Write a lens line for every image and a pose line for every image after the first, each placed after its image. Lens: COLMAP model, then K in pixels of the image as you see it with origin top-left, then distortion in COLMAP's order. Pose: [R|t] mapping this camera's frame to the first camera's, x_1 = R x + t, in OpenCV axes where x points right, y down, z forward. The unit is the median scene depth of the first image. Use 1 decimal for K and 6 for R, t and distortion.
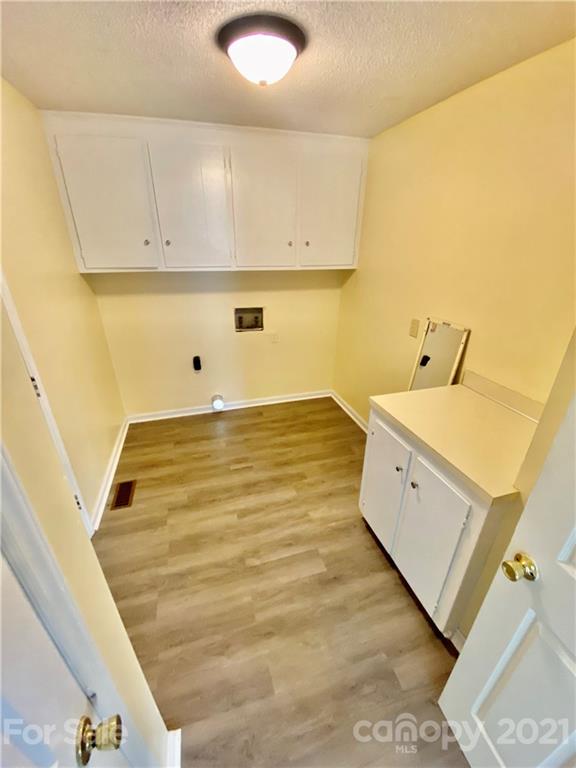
lens RADIAL K [[312.4, 0, 288.0], [0, 312.4, 384.0], [0, 0, 1]] dist [0.024668, -0.022604]
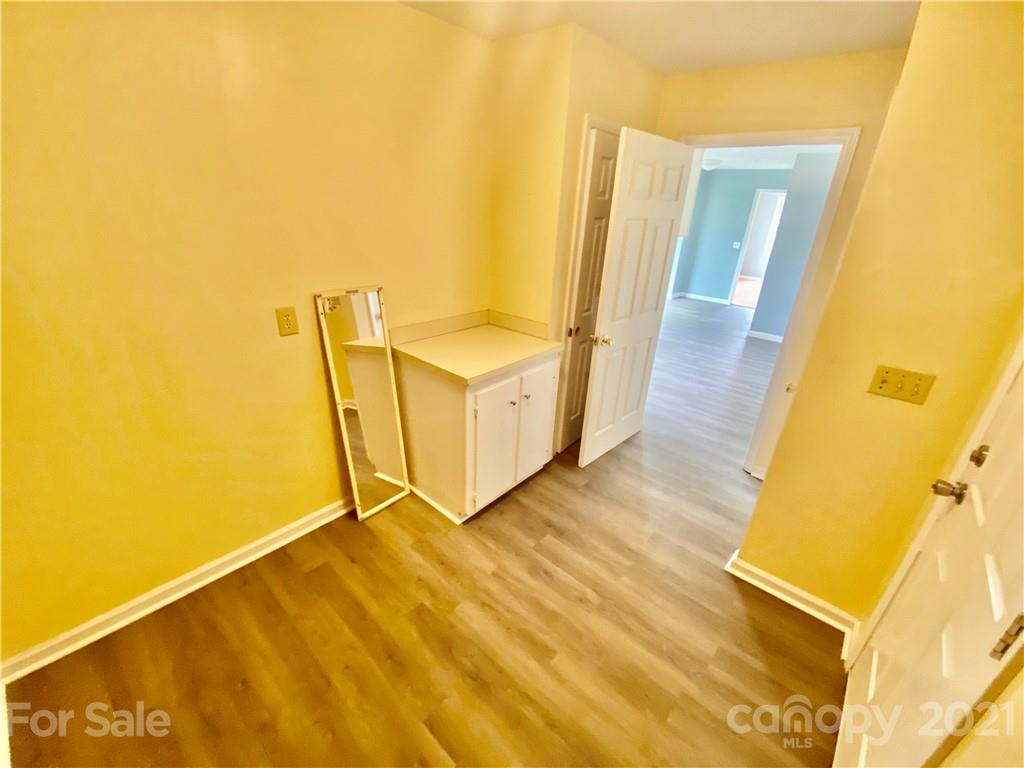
lens RADIAL K [[416.5, 0, 508.9], [0, 416.5, 393.0], [0, 0, 1]] dist [0.024668, -0.022604]
pose [[-0.519950, -0.371107, 0.769371, -0.559718], [0.313194, 0.755144, 0.575905, -0.450381], [-0.794708, 0.540404, -0.276409, 1.051605]]
